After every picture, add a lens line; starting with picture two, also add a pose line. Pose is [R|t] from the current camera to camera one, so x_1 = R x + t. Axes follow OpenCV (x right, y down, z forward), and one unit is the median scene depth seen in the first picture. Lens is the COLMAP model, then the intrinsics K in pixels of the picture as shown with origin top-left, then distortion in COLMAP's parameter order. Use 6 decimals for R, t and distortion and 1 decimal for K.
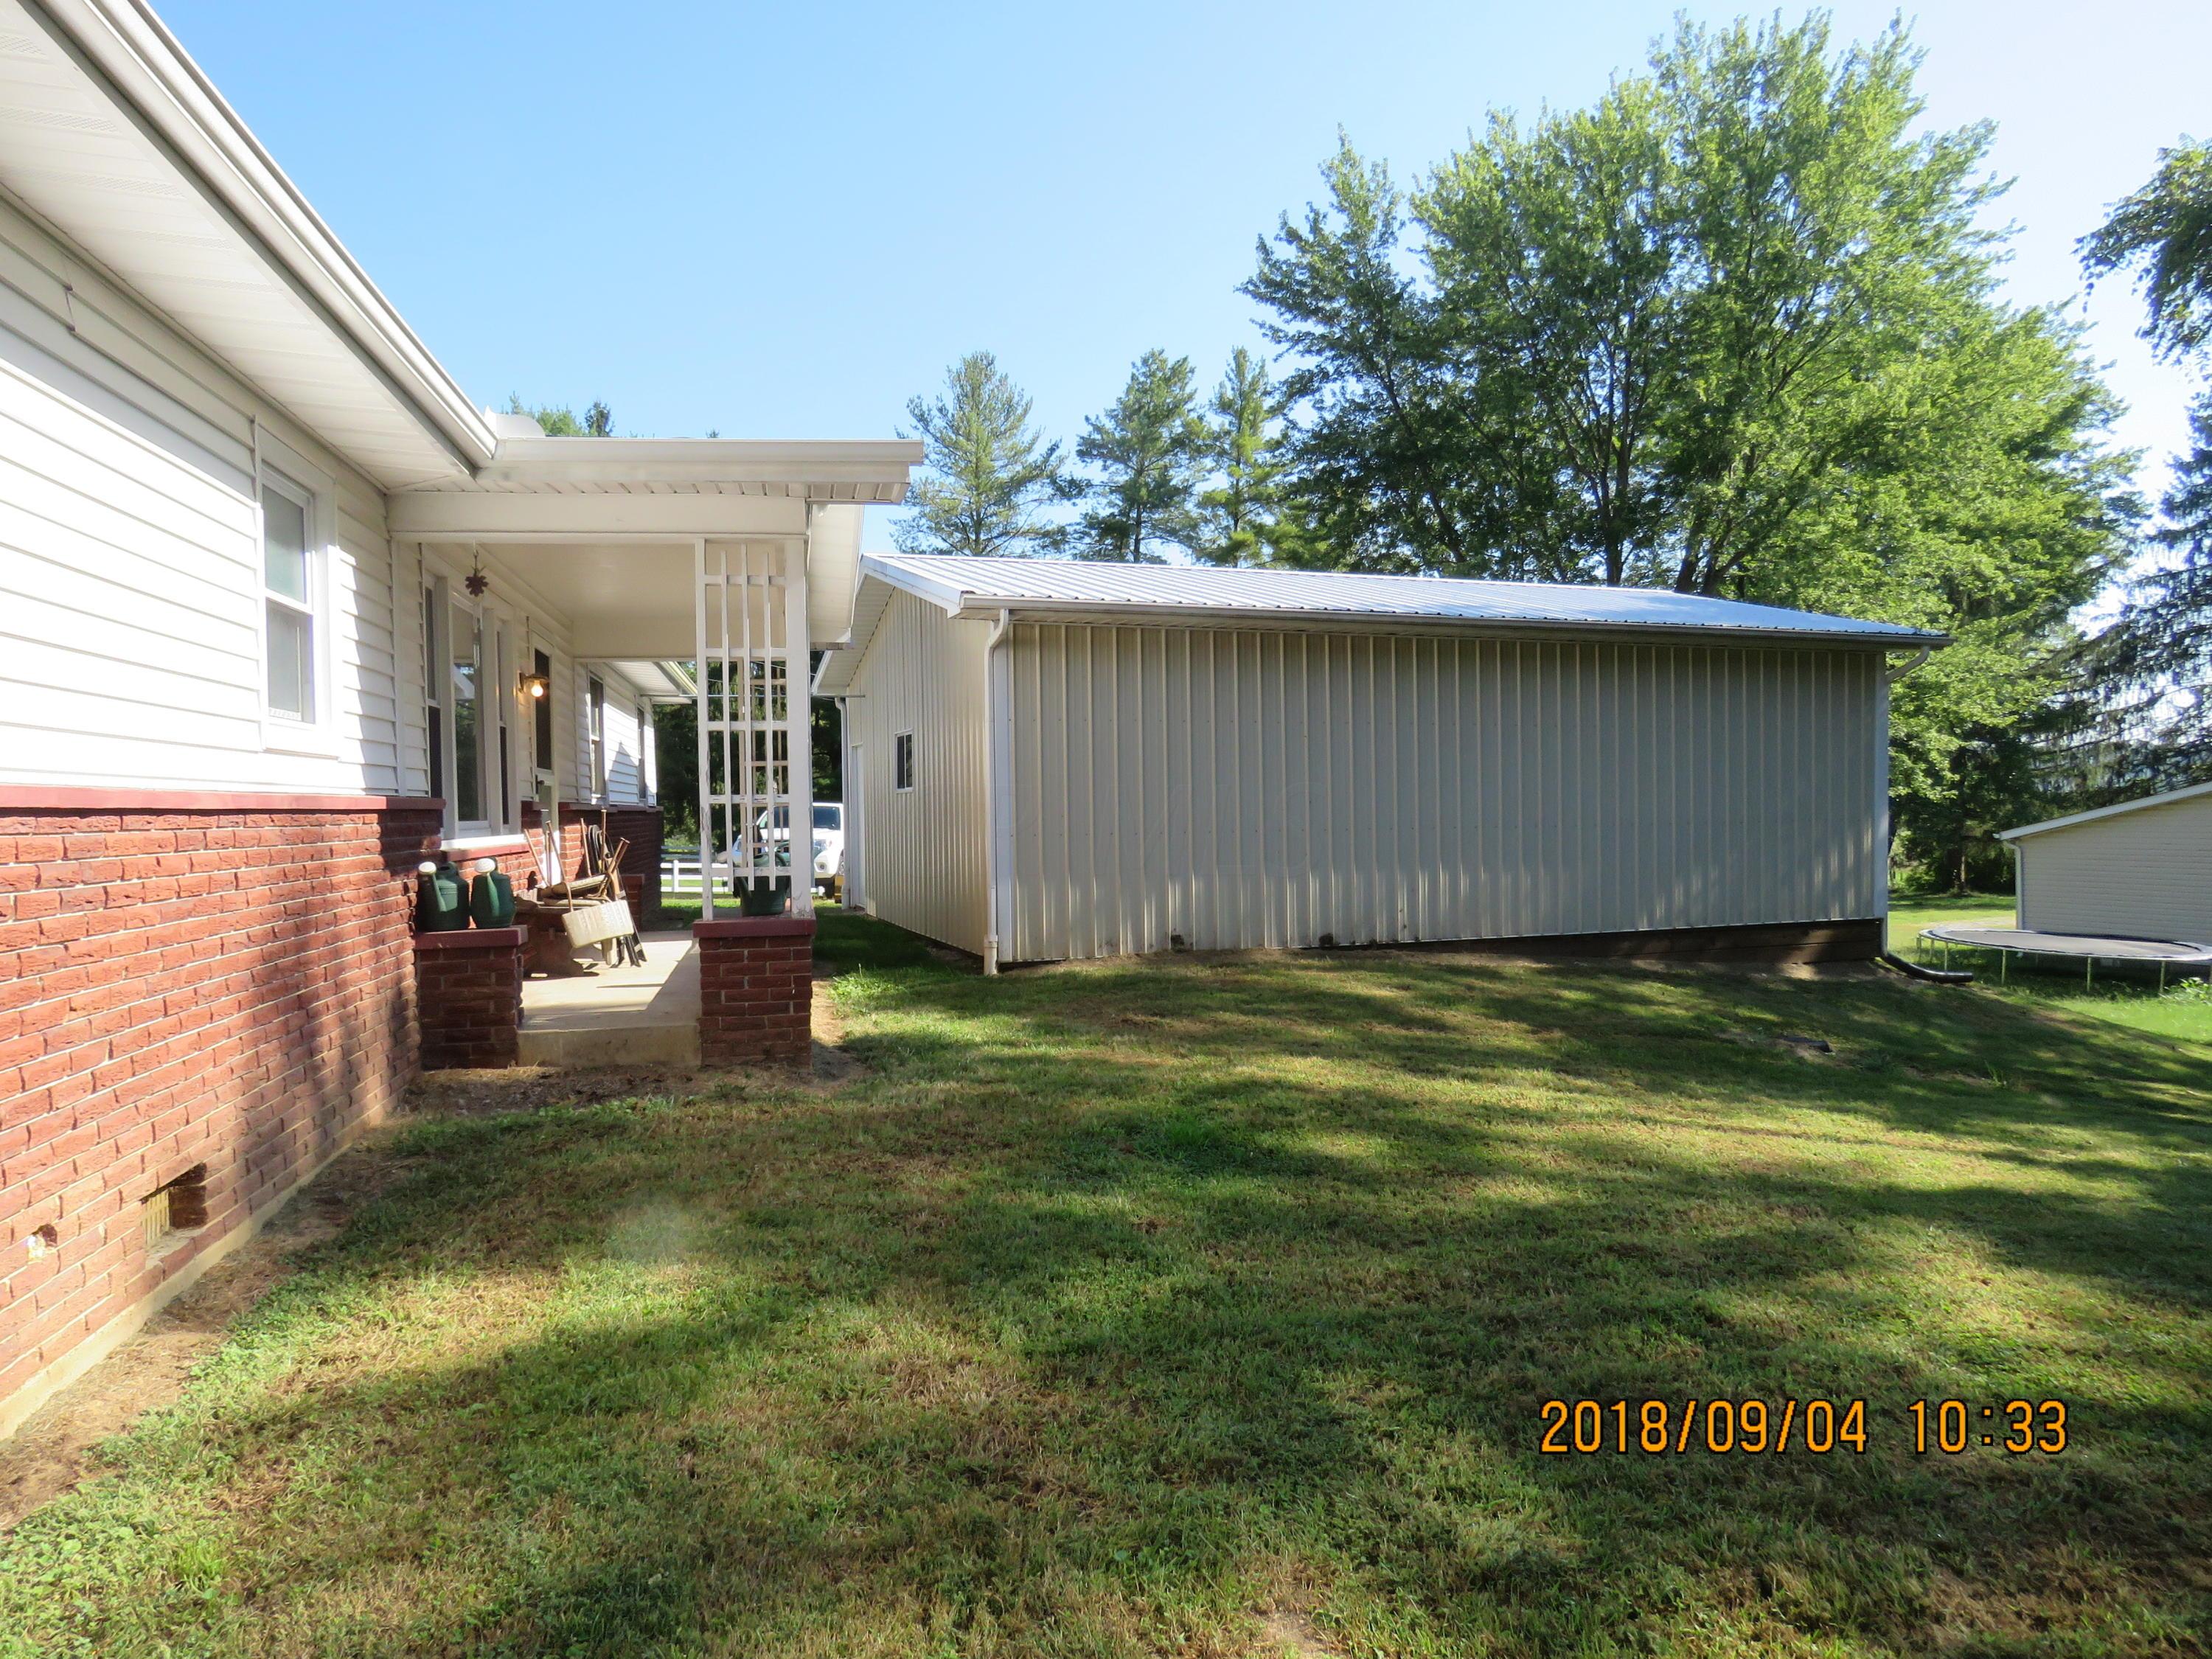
lens RADIAL K [[1396.9, 0, 1106.0], [0, 1396.9, 829.5], [0, 0, 1]] dist [-0.008095, -0.003754]
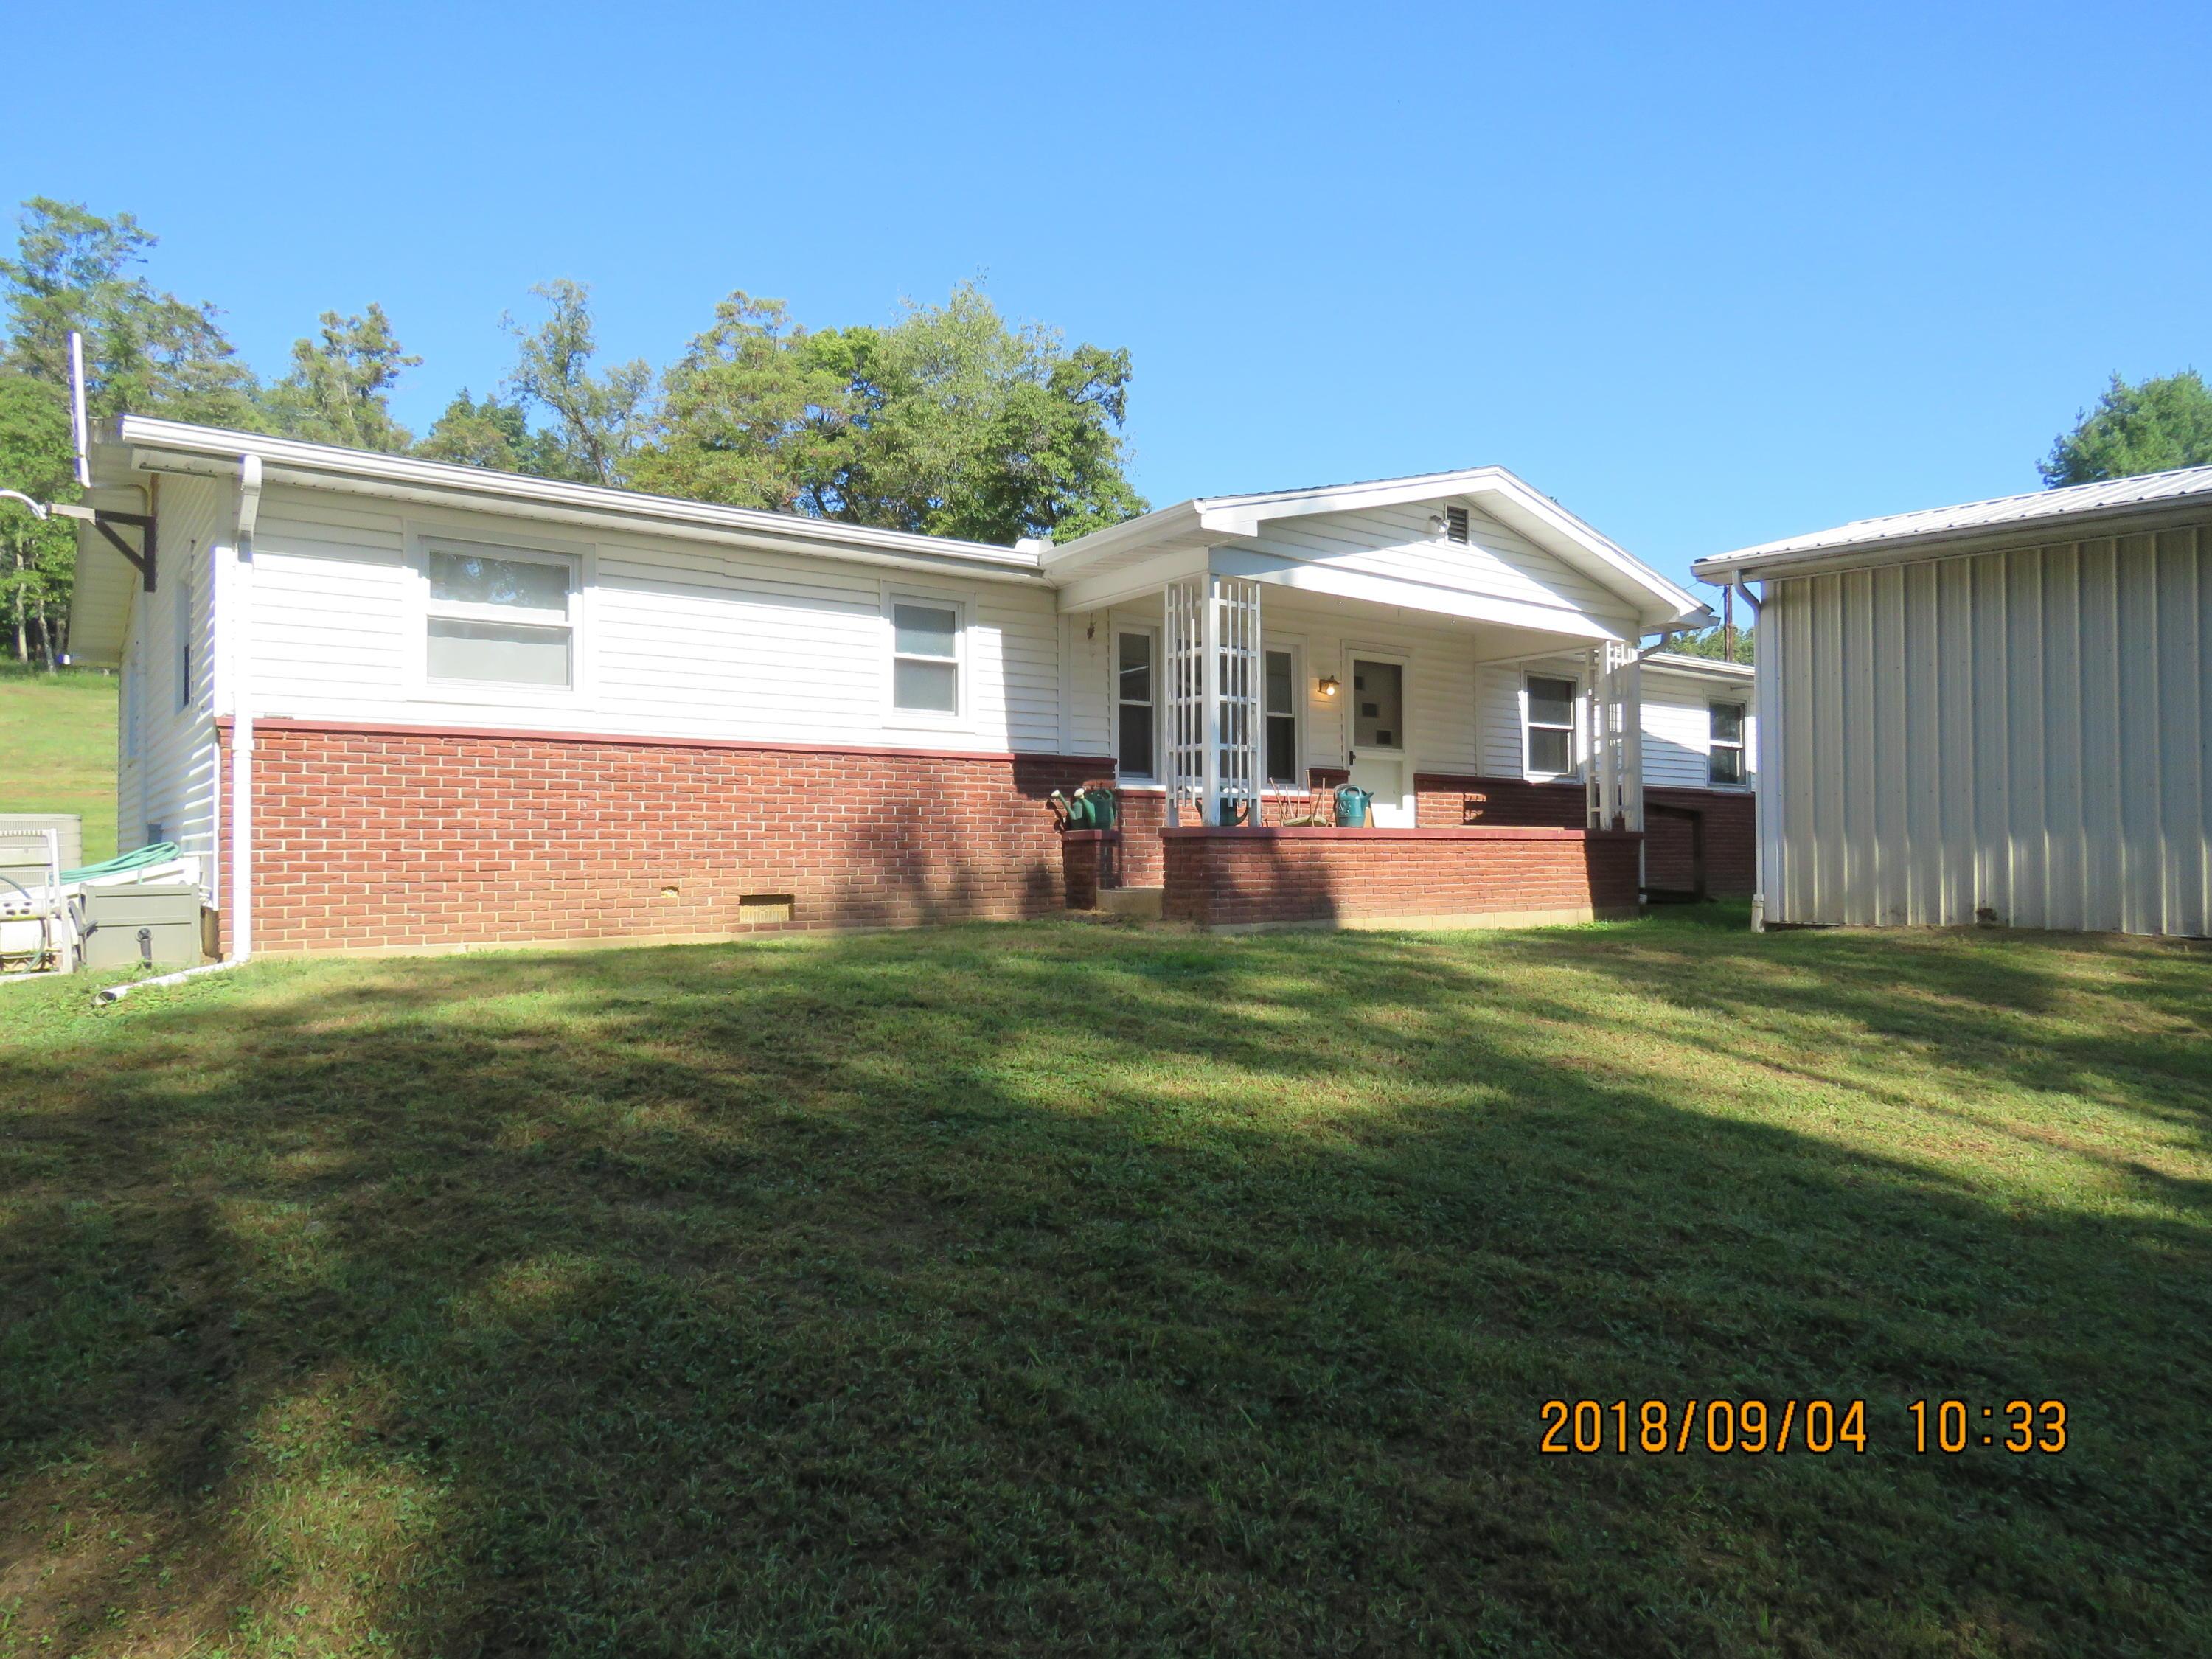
lens RADIAL K [[1396.9, 0, 1106.0], [0, 1396.9, 829.5], [0, 0, 1]] dist [-0.008095, -0.003754]
pose [[0.443412, 0.002886, -0.896313, 0.615768], [-0.018242, 0.999817, -0.005806, 0.044357], [0.896132, 0.018925, 0.443383, 0.135242]]
